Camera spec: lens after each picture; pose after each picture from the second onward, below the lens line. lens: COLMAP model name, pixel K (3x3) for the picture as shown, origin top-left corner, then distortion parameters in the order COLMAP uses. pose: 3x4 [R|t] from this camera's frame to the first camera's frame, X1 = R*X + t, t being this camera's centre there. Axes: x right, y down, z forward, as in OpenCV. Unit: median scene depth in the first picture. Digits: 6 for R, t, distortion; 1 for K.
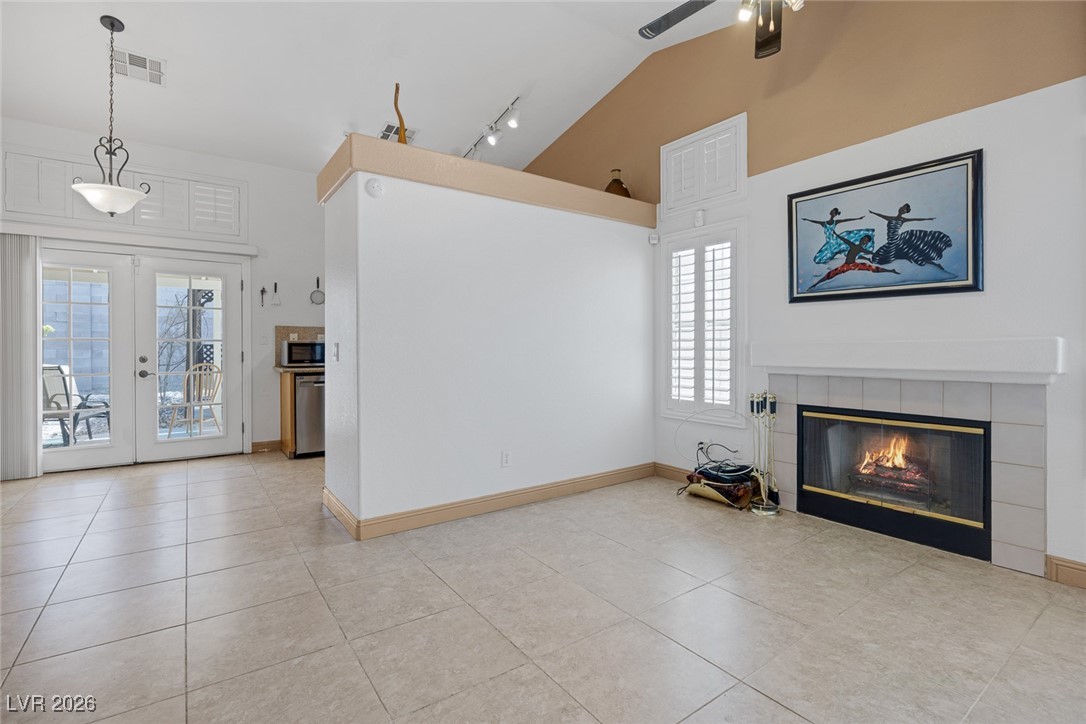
lens RADIAL K [[507.1, 0, 547.6], [0, 507.1, 349.9], [0, 0, 1]] dist [-0.016144, 0.001285]
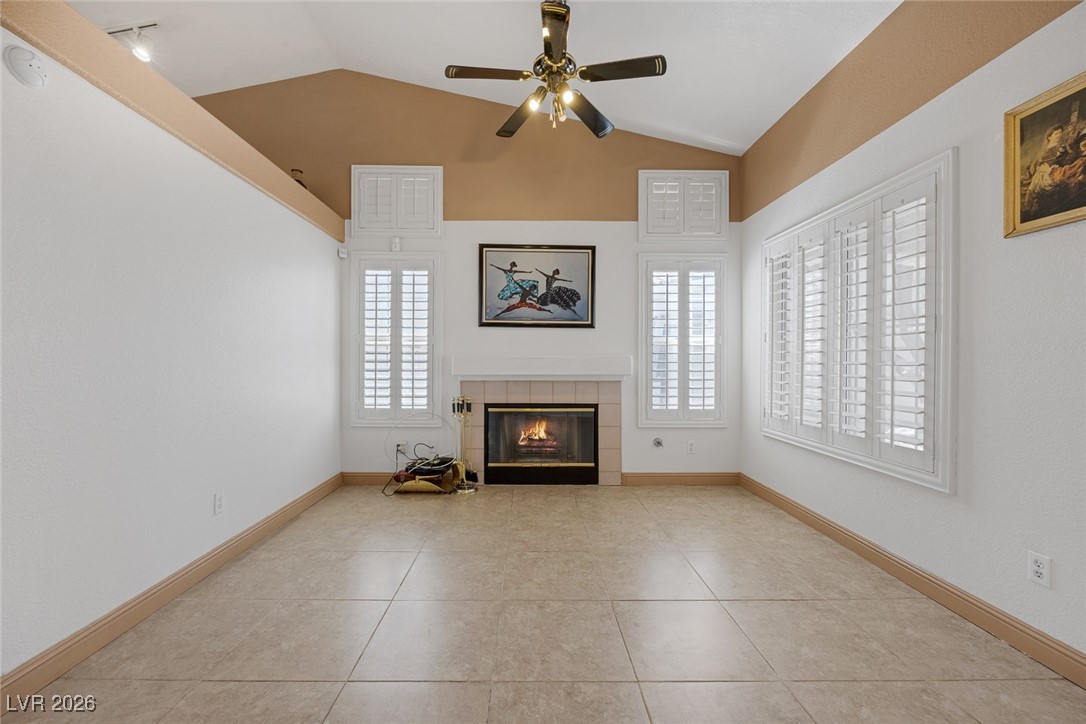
lens RADIAL K [[430.0, 0, 531.4], [0, 430.0, 362.8], [0, 0, 1]] dist [-0.004568, 0.000447]
pose [[0.577115, 0.001149, 0.816662, -0.345162], [-0.002132, 0.999998, 0.000100, 0.001013], [-0.816660, -0.001799, 0.577116, 0.240123]]
